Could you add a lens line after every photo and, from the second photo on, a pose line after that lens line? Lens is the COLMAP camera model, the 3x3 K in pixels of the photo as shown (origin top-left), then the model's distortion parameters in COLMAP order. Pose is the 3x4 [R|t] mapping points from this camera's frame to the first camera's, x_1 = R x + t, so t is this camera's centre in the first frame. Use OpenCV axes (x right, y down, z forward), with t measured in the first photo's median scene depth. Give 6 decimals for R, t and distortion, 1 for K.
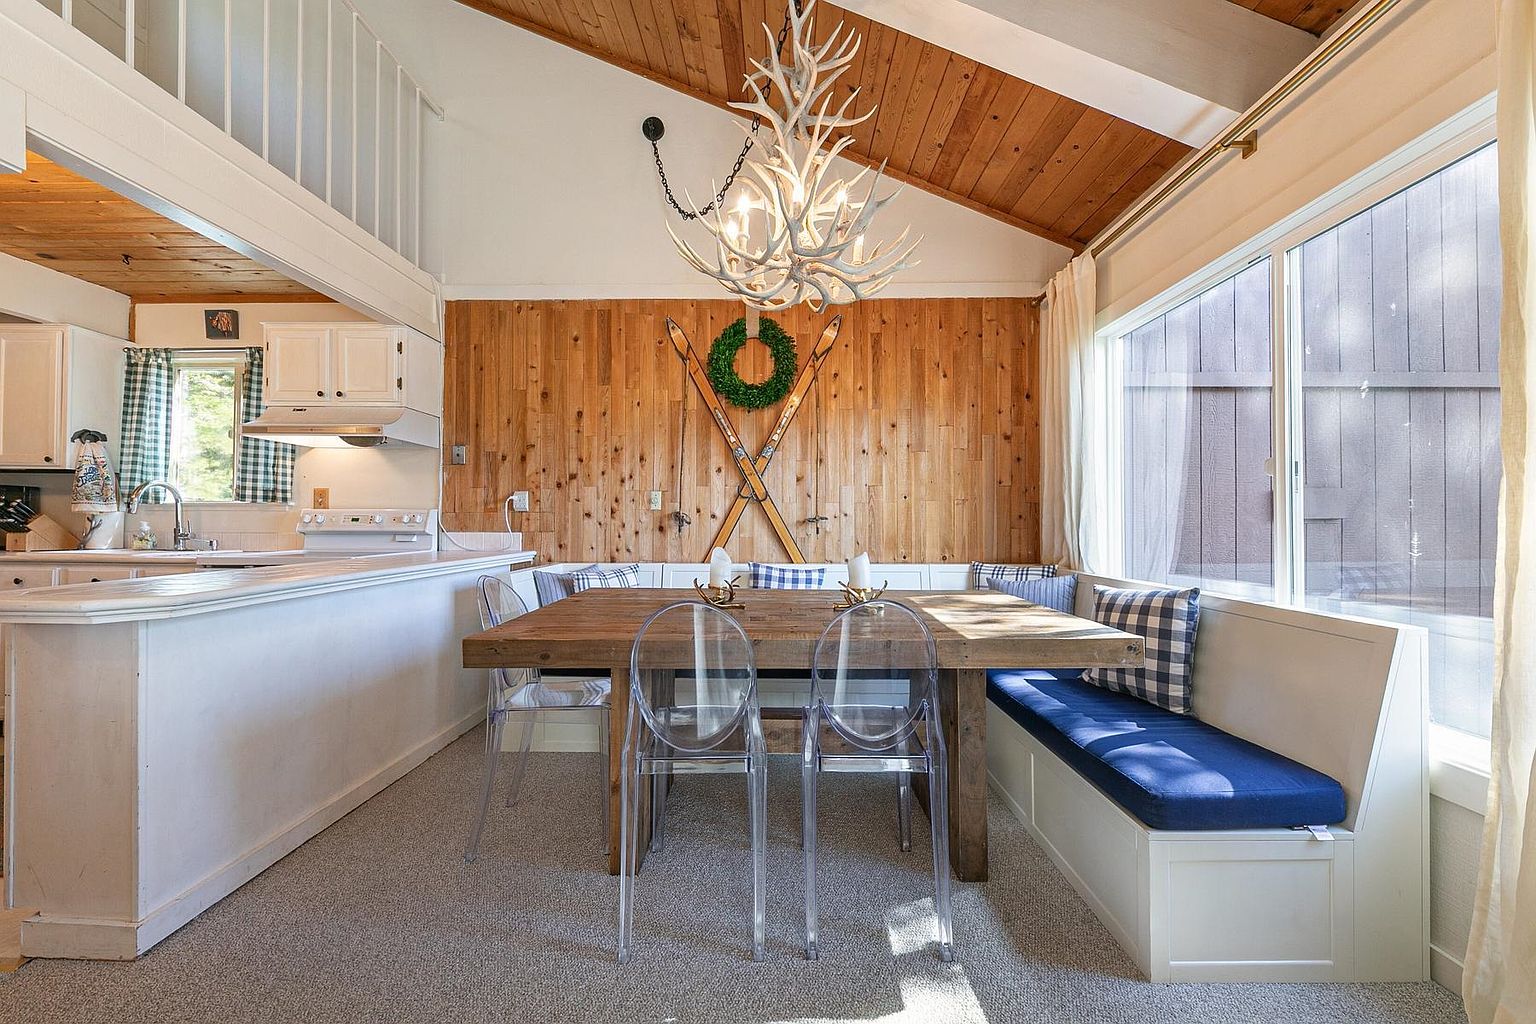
lens RADIAL K [[534.9, 0, 762.2], [0, 534.9, 524.8], [0, 0, 1]] dist [0.000571, -0.000967]
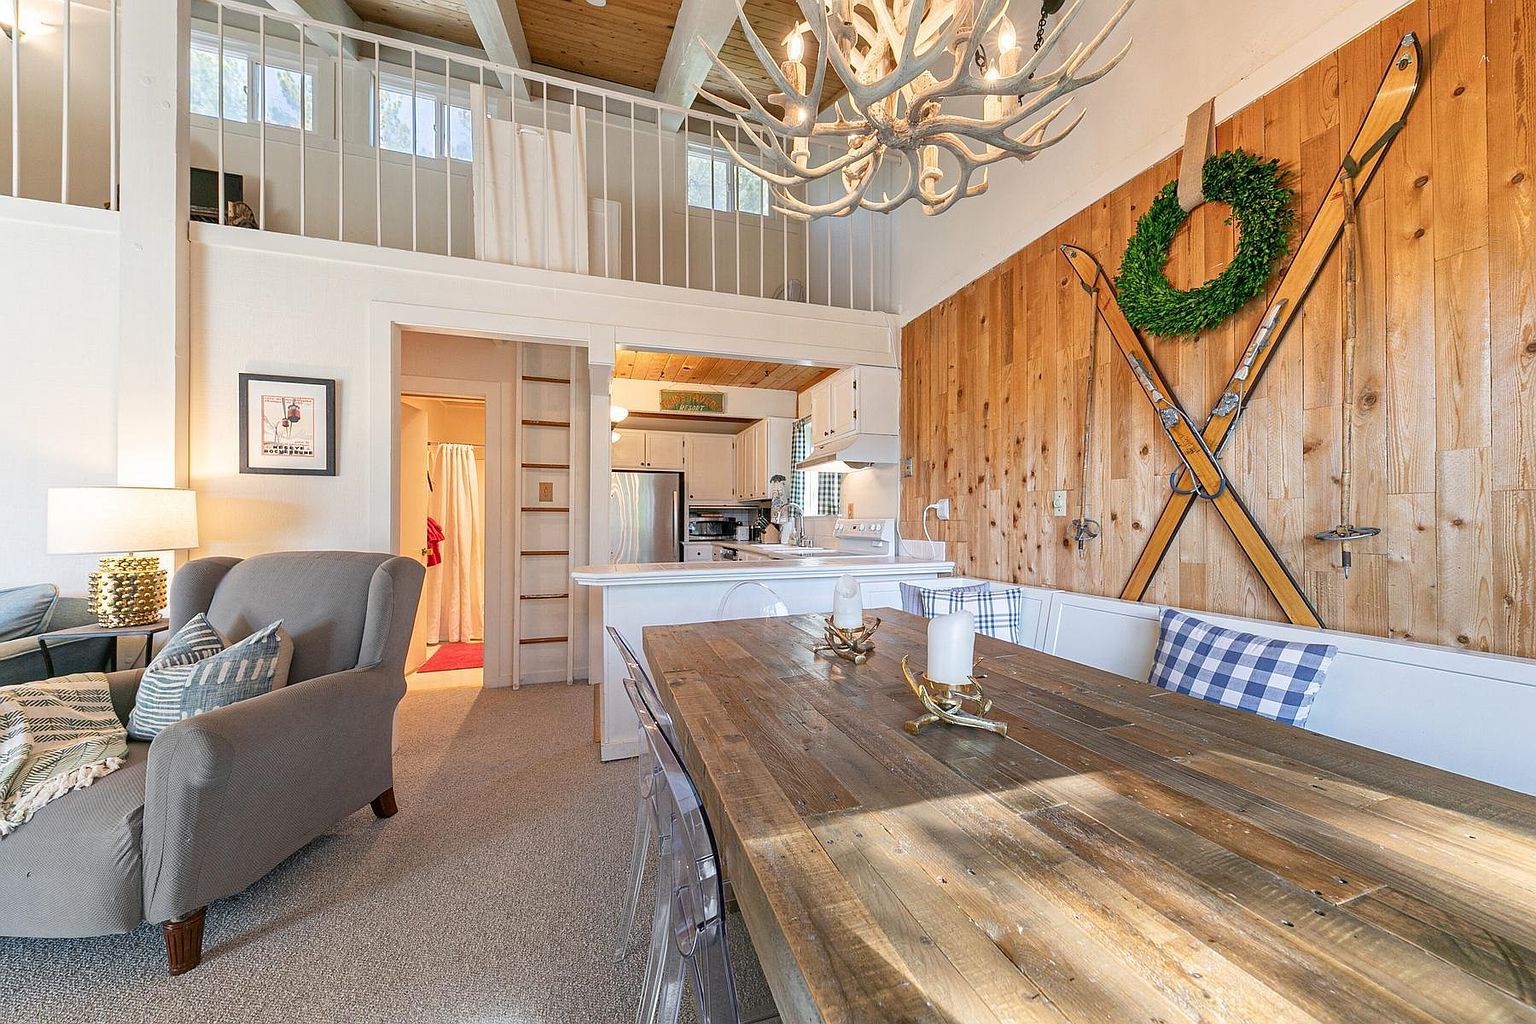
lens RADIAL K [[534.9, 0, 766.7], [0, 534.9, 525.2], [0, 0, 1]] dist [0.000571, -0.000967]
pose [[0.321972, 0.002066, -0.946747, 0.360501], [-0.001068, 0.999998, 0.001819, -0.017007], [0.946749, 0.000425, 0.321974, 0.391024]]
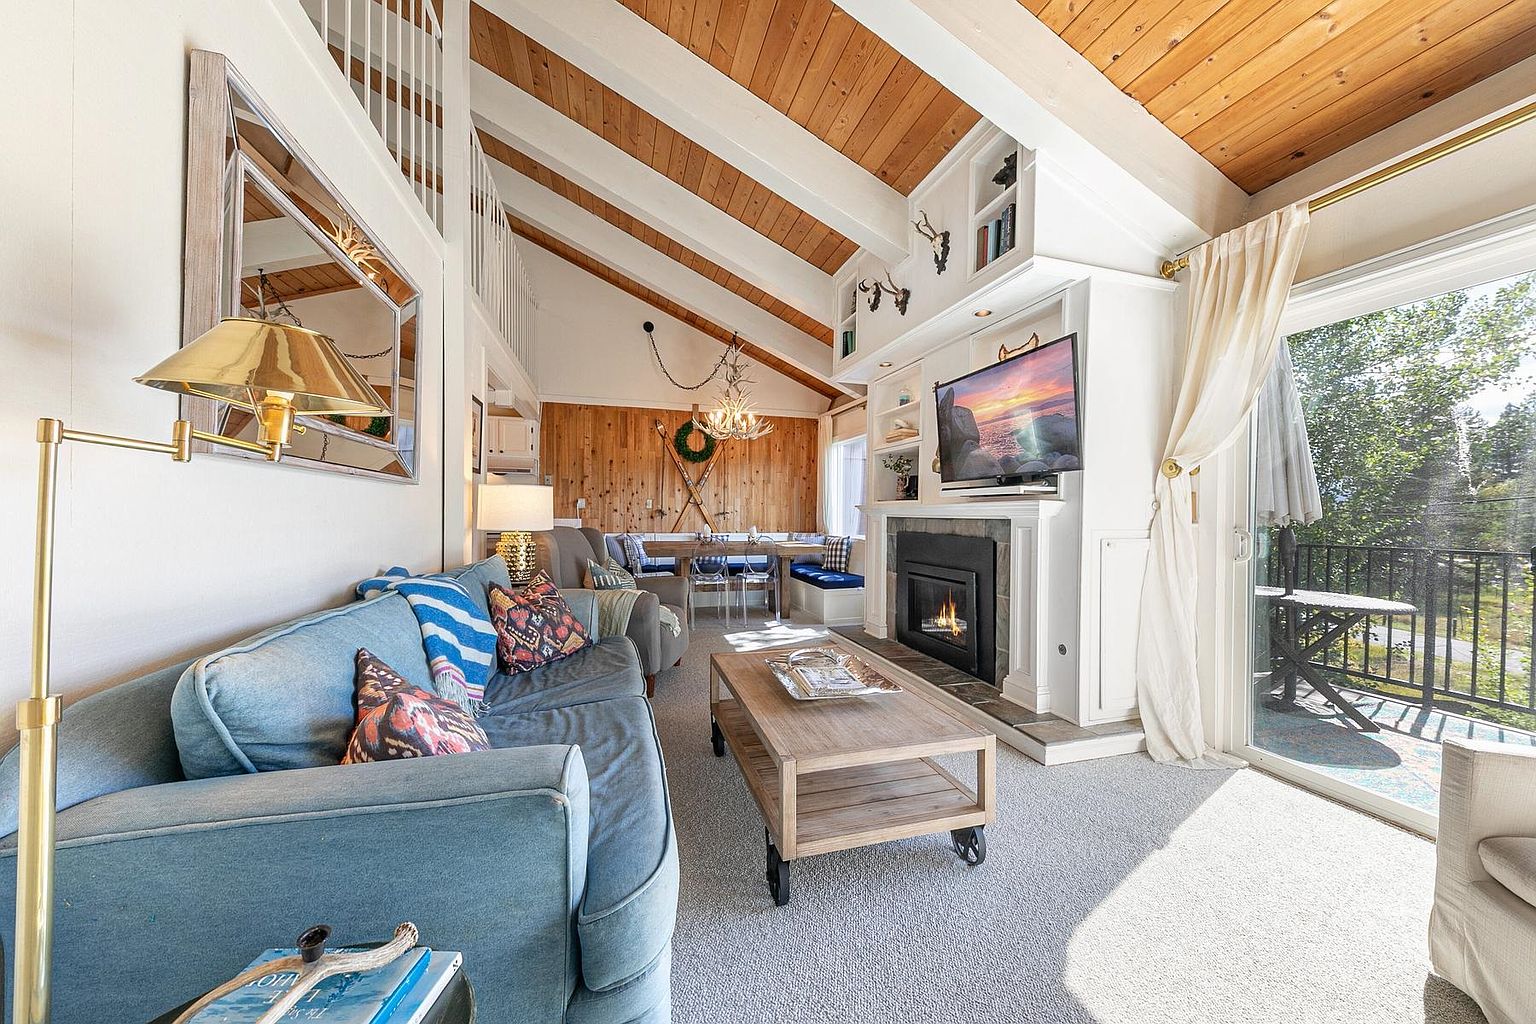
lens RADIAL K [[534.9, 0, 764.8], [0, 534.9, 516.3], [0, 0, 1]] dist [0.000571, -0.000967]
pose [[0.954504, 0.004611, 0.298162, -0.391910], [-0.006409, 0.999967, 0.005054, -0.010106], [-0.298128, -0.006735, 0.954502, -1.148496]]
